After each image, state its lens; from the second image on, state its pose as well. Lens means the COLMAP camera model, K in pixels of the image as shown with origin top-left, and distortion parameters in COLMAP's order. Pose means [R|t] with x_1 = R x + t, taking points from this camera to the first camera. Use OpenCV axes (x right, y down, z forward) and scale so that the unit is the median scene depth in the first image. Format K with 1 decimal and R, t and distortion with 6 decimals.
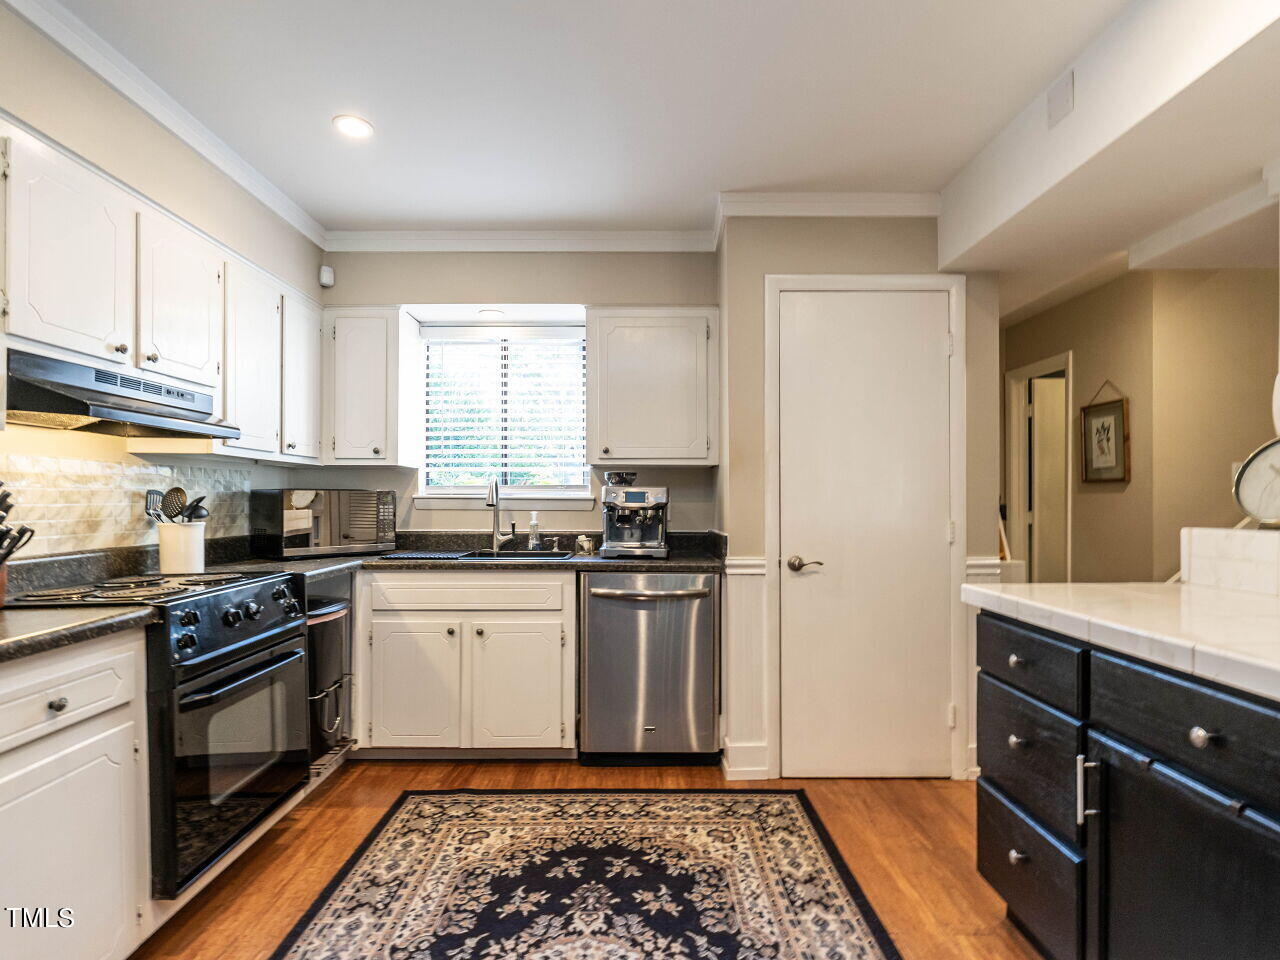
lens RADIAL K [[665.7, 0, 644.4], [0, 665.7, 502.7], [0, 0, 1]] dist [-0.005619, 0.000123]
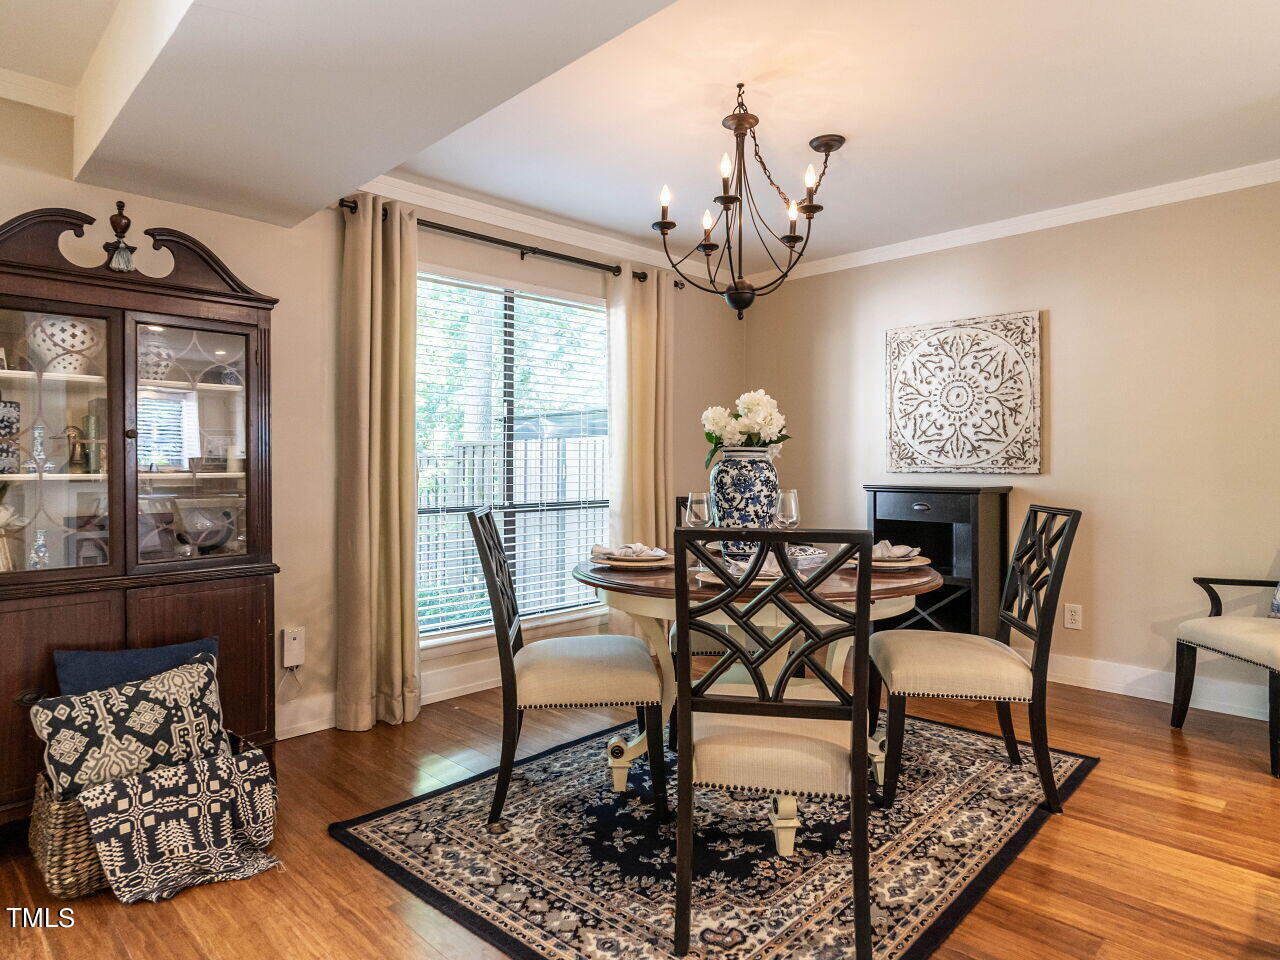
lens RADIAL K [[764.8, 0, 637.2], [0, 764.8, 468.3], [0, 0, 1]] dist [0.007396, -0.003626]
pose [[-0.721903, -0.001009, 0.691994, -0.650135], [0.006577, 0.999944, 0.008319, 0.010339], [-0.691963, 0.010557, -0.721855, 1.431078]]
